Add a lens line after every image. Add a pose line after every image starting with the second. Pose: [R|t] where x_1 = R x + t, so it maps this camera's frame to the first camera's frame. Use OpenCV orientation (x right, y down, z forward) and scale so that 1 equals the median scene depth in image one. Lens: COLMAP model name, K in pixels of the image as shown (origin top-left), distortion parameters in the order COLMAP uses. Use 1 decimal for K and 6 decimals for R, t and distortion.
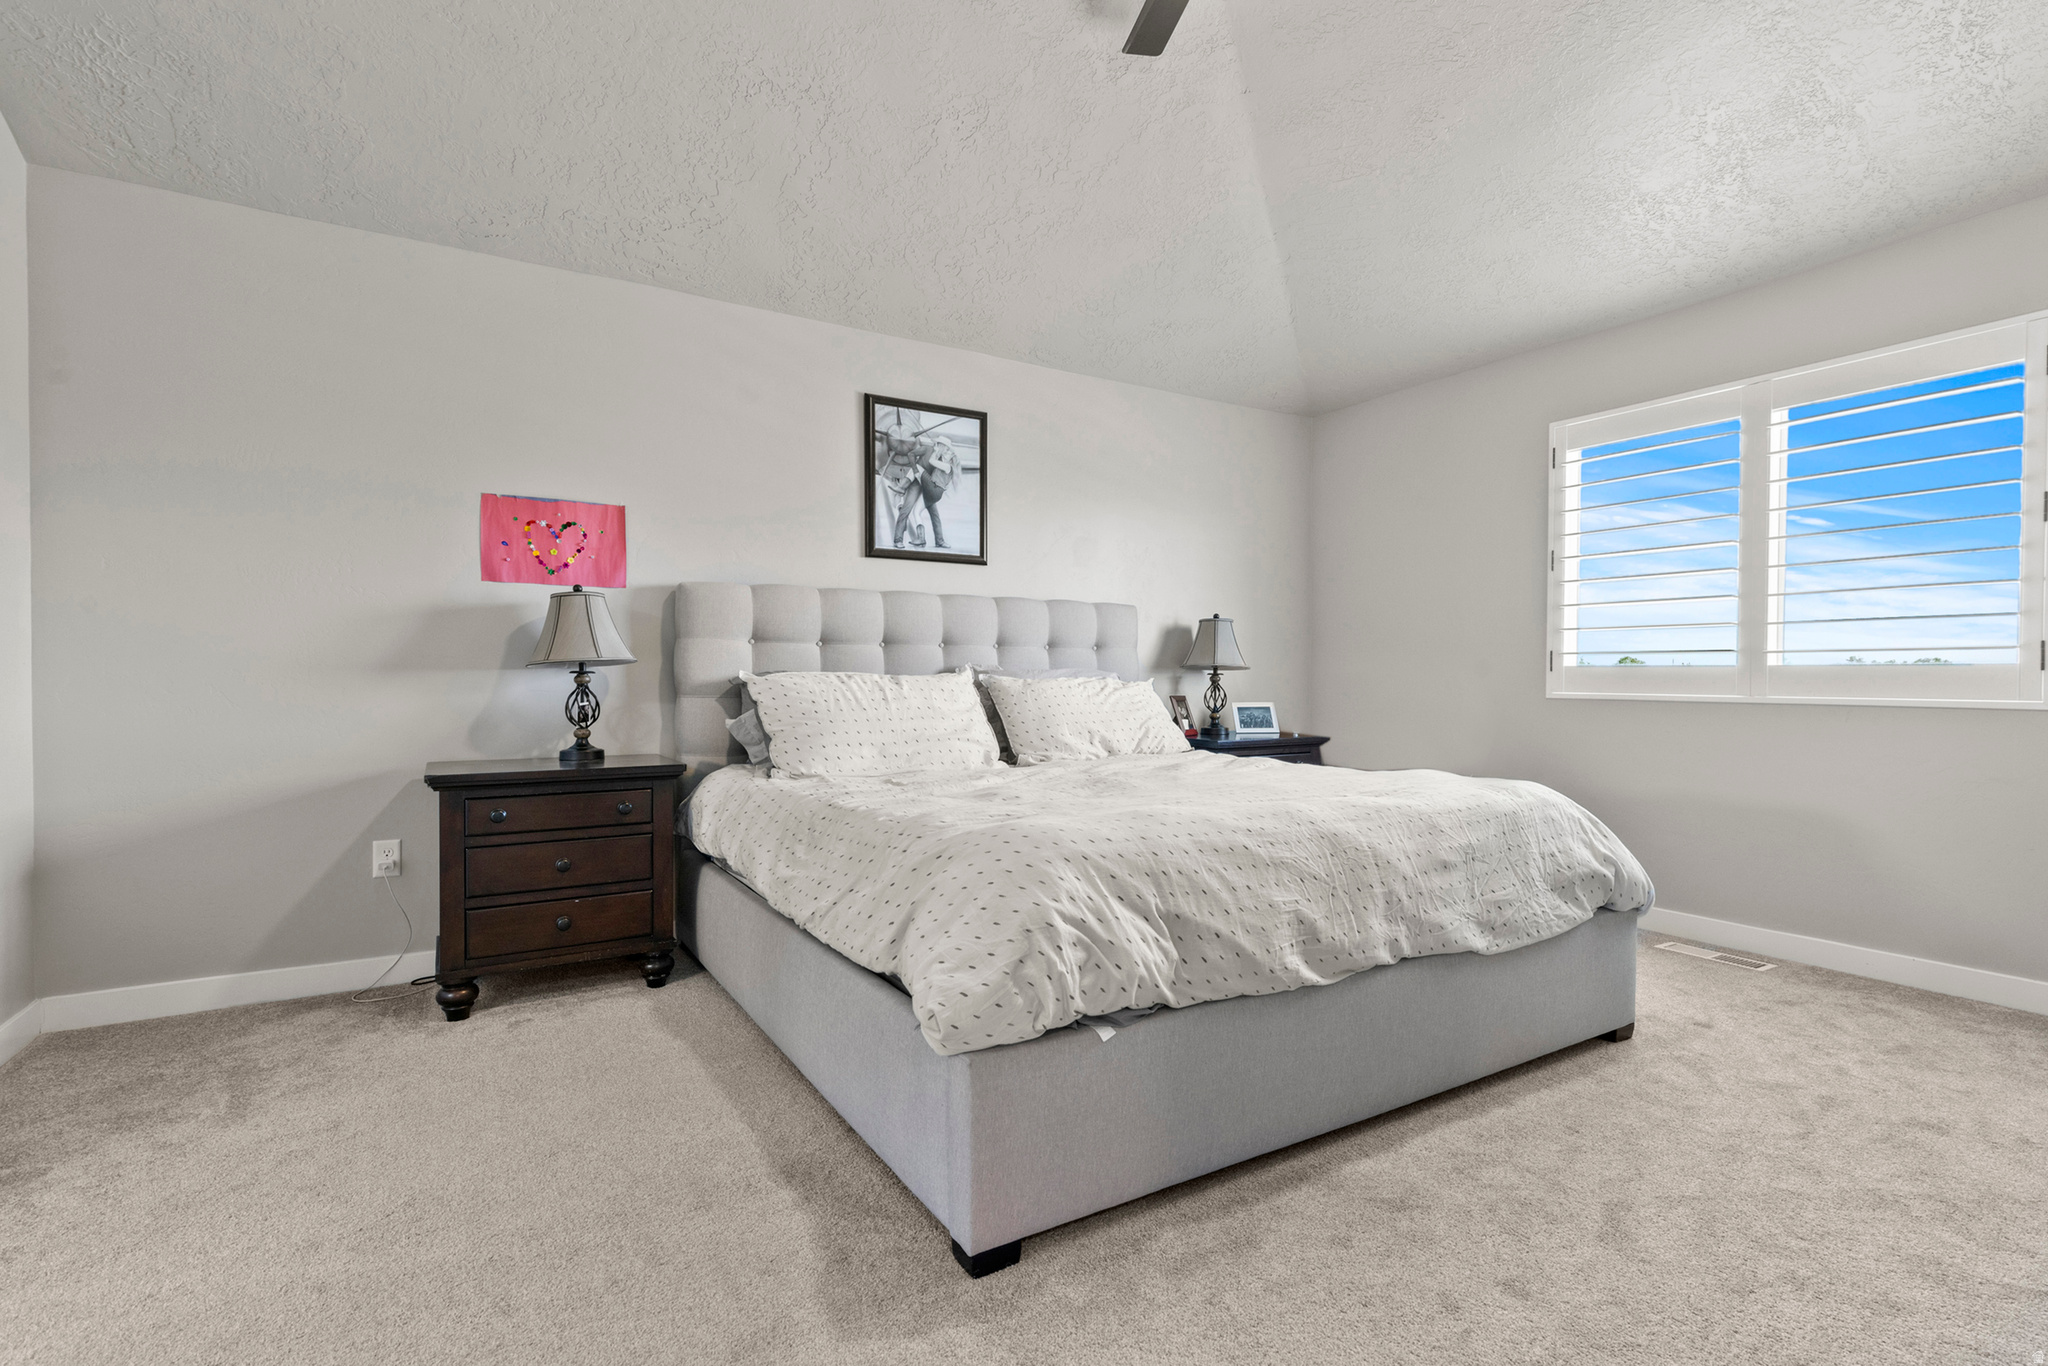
lens RADIAL K [[959.1, 0, 1025.1], [0, 959.1, 688.1], [0, 0, 1]] dist [0.008791, -0.002116]
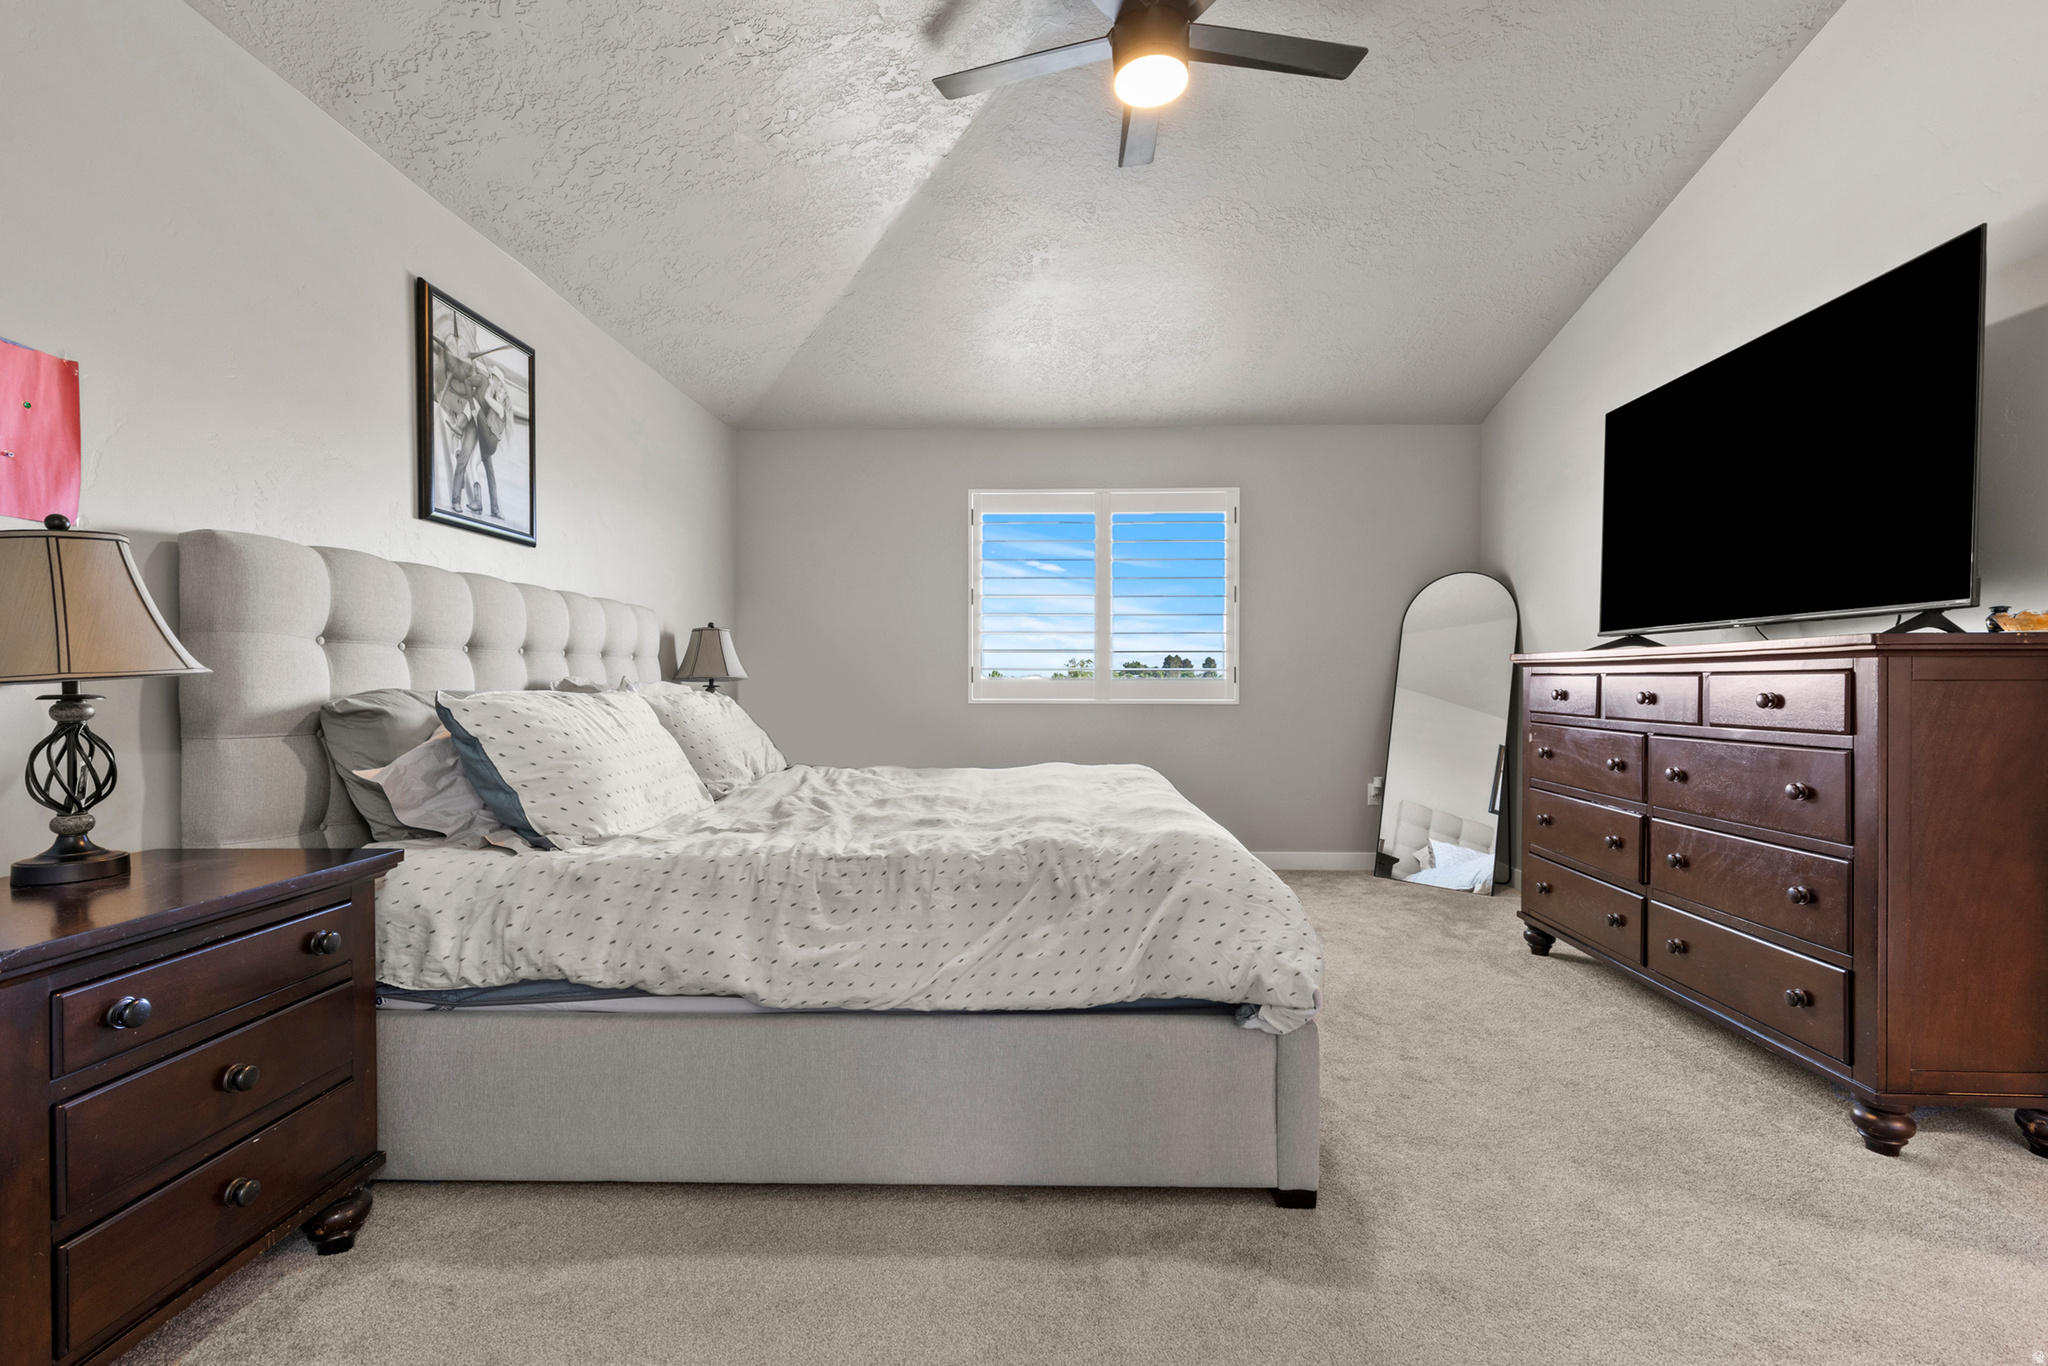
lens RADIAL K [[959.1, 0, 1029.8], [0, 959.1, 685.4], [0, 0, 1]] dist [0.008791, -0.002116]
pose [[0.524600, -0.005410, 0.851332, -0.512923], [0.012861, 0.999916, -0.001571, -0.012751], [-0.851252, 0.011773, 0.524625, 0.277475]]
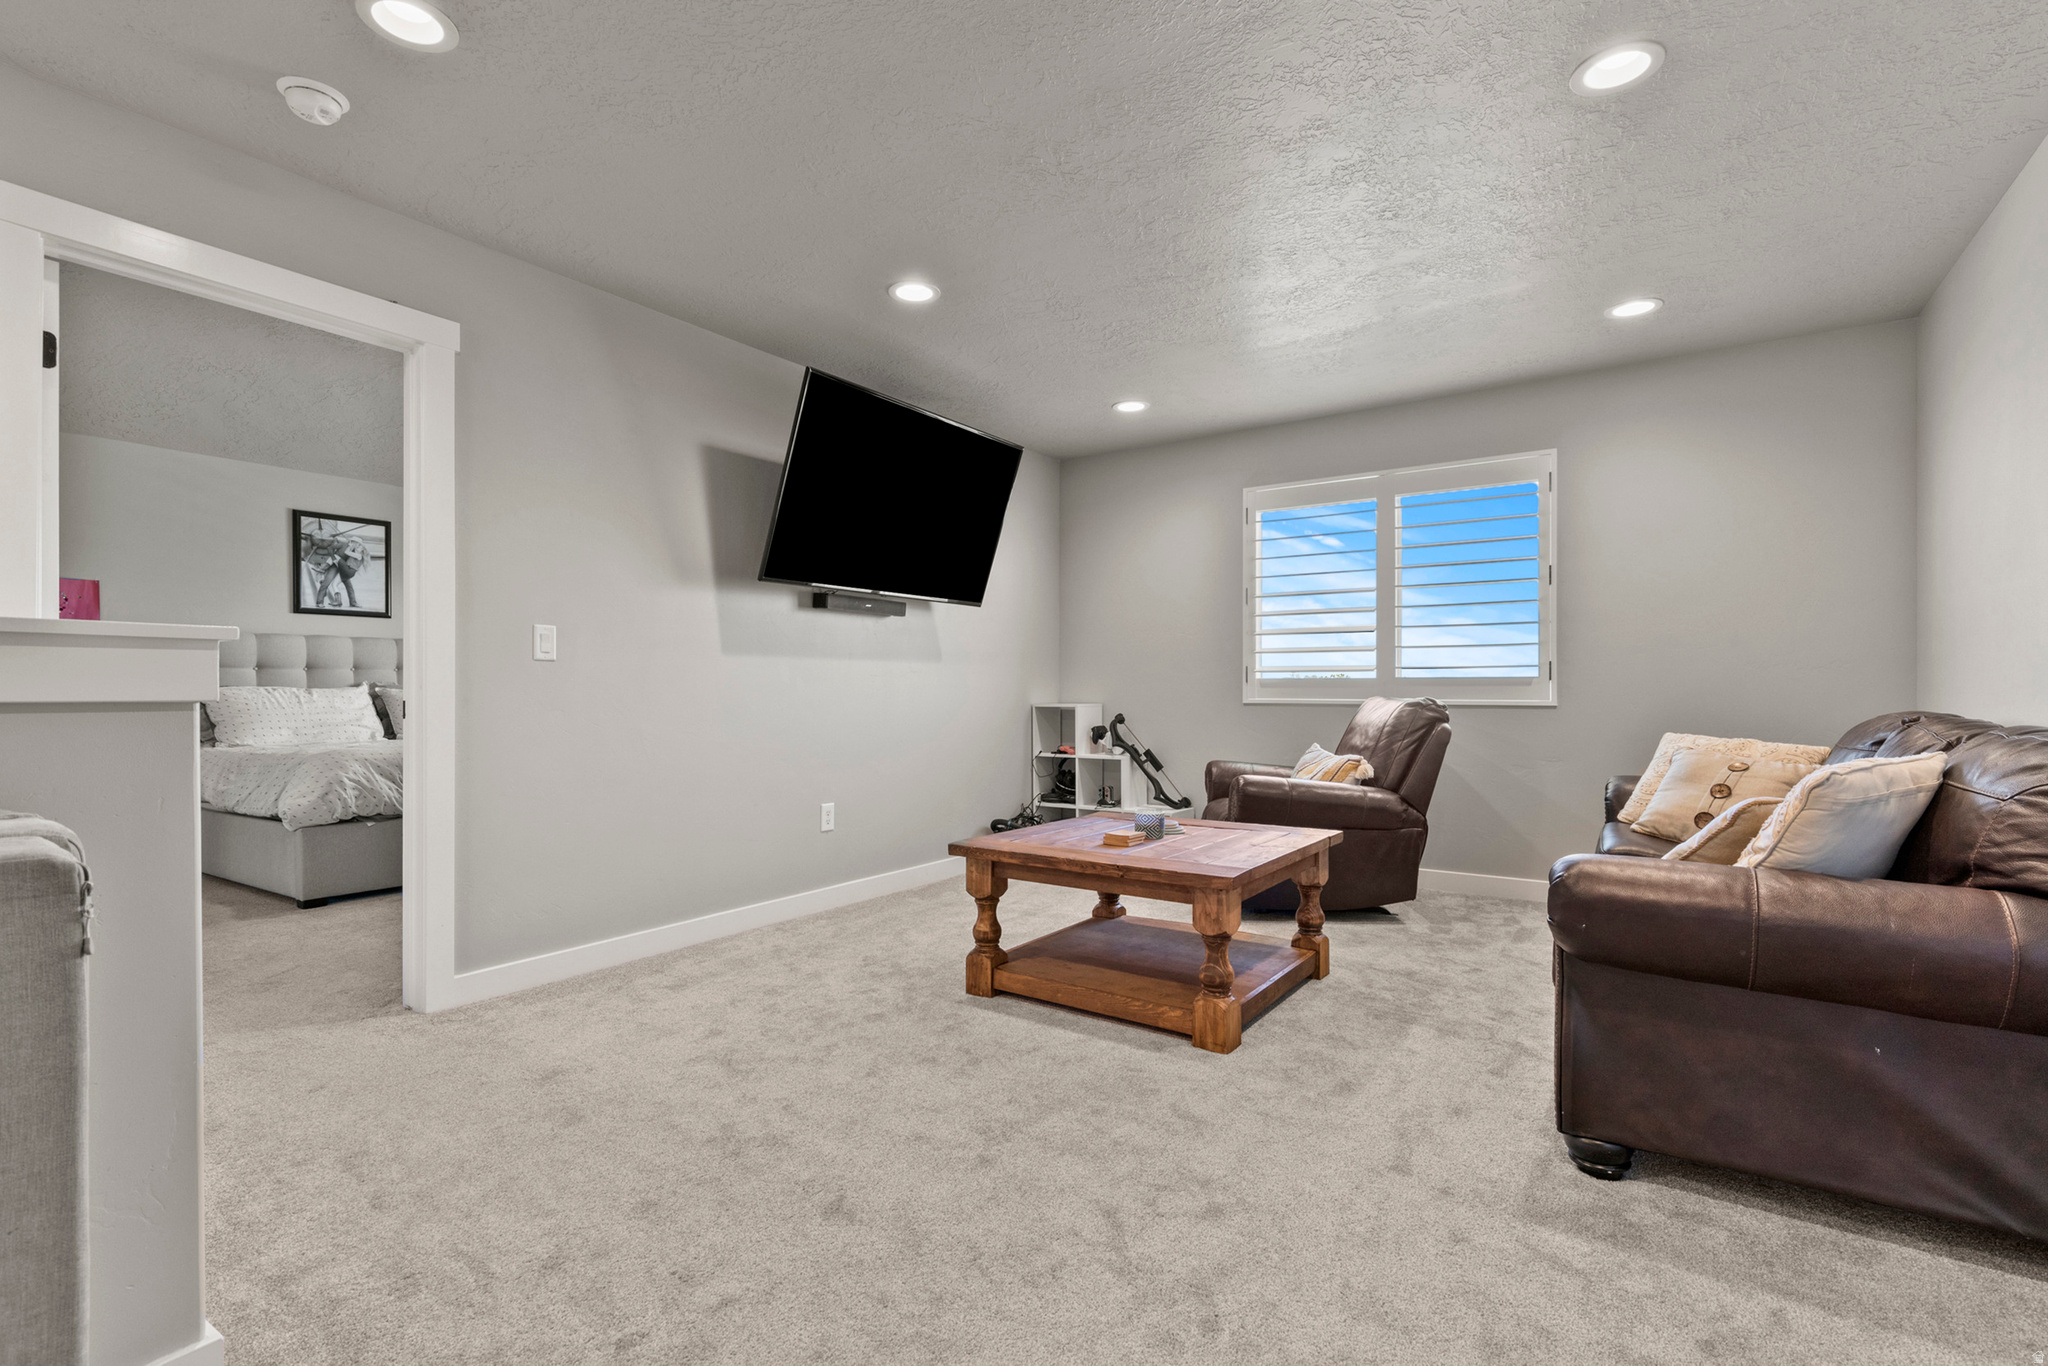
lens RADIAL K [[959.1, 0, 1019.6], [0, 959.1, 680.0], [0, 0, 1]] dist [0.008791, -0.002116]
pose [[0.910731, -0.004650, 0.412974, 0.260723], [0.011931, 0.999816, -0.015053, 0.010253], [-0.412827, 0.018637, 0.910619, -0.911642]]
